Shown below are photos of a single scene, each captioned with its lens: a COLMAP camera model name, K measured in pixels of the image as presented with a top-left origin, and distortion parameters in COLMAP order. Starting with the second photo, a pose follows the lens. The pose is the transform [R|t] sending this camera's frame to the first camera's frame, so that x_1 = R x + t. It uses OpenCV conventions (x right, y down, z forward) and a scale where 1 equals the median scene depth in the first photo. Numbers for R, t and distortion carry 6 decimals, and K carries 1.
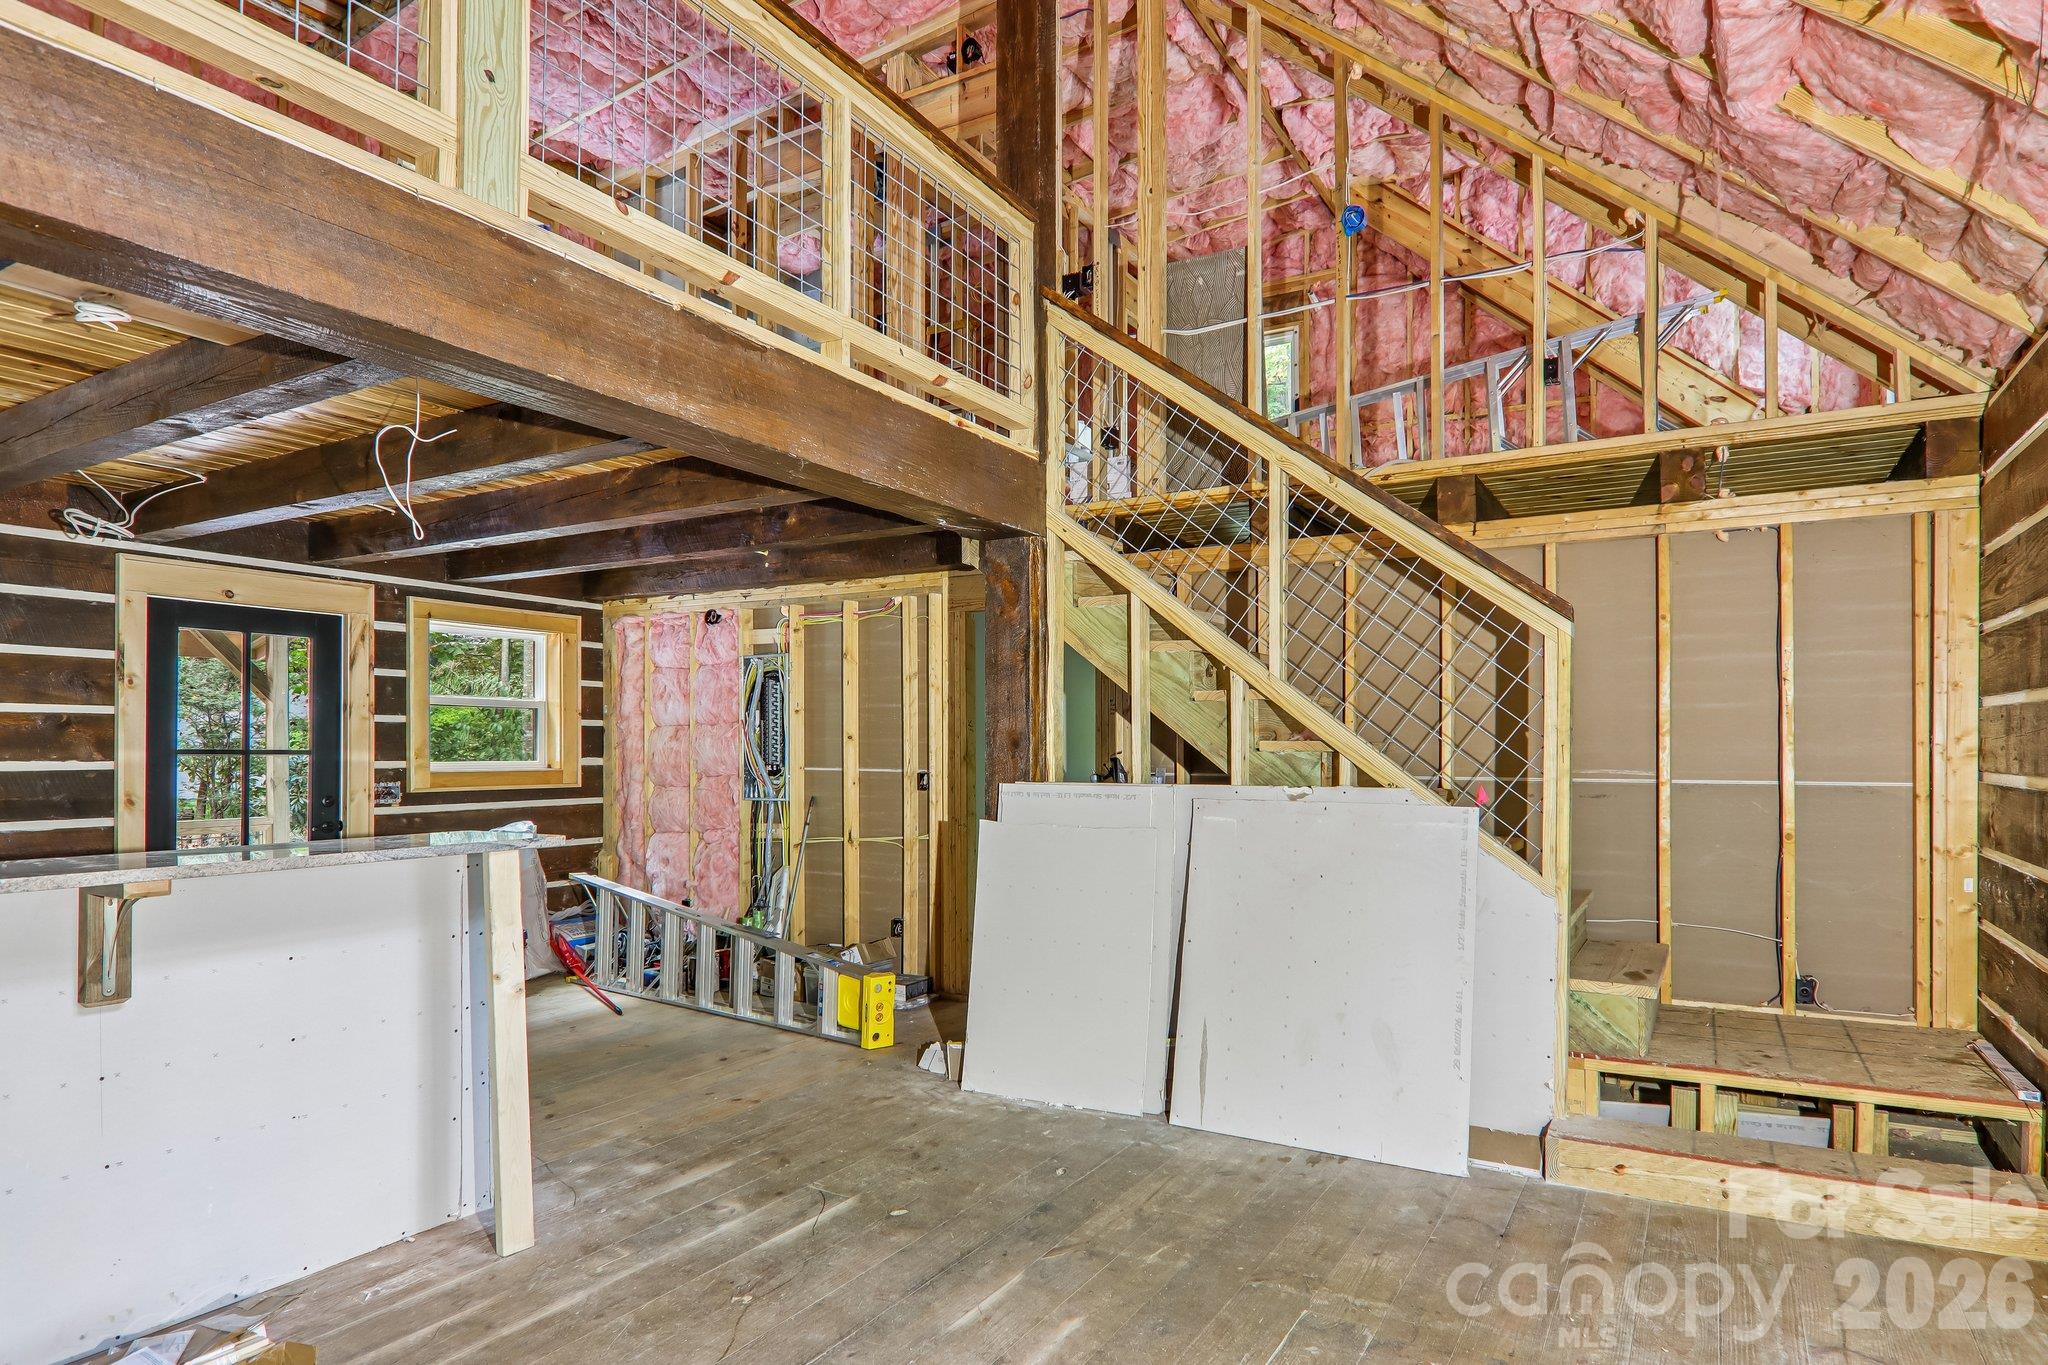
lens RADIAL K [[1149.7, 0, 1043.3], [0, 1149.7, 737.3], [0, 0, 1]] dist [0.002984, -0.015853]
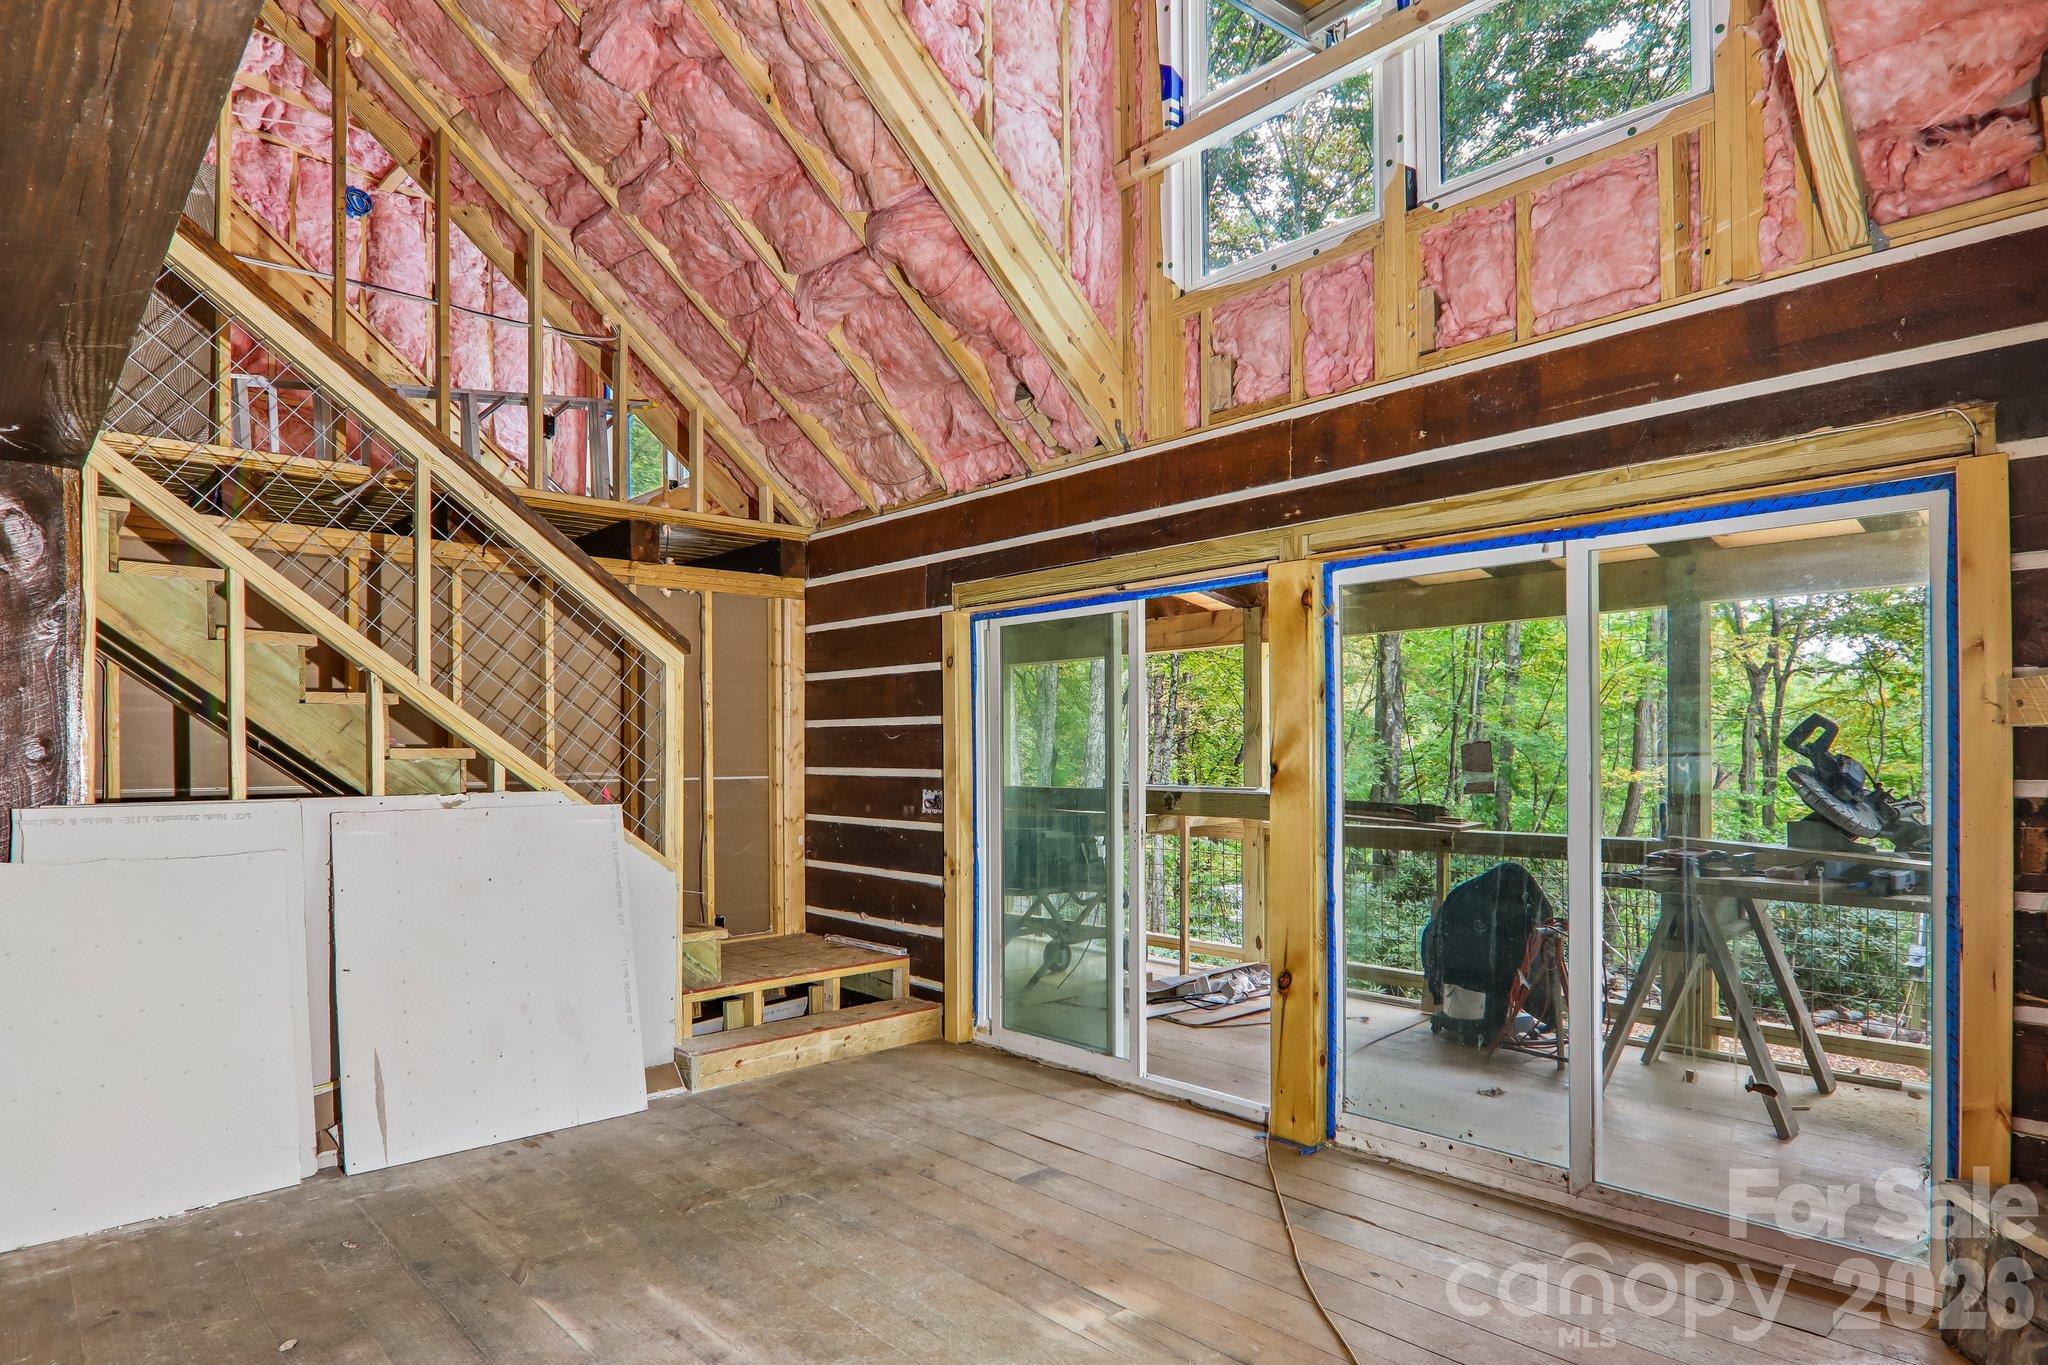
lens RADIAL K [[1149.7, 0, 1023.6], [0, 1149.7, 748.5], [0, 0, 1]] dist [0.002984, -0.015853]
pose [[0.299797, -0.001155, 0.954002, -0.614187], [-0.003179, 0.999993, 0.002210, -0.000711], [-0.953998, -0.003695, 0.299791, 0.240433]]
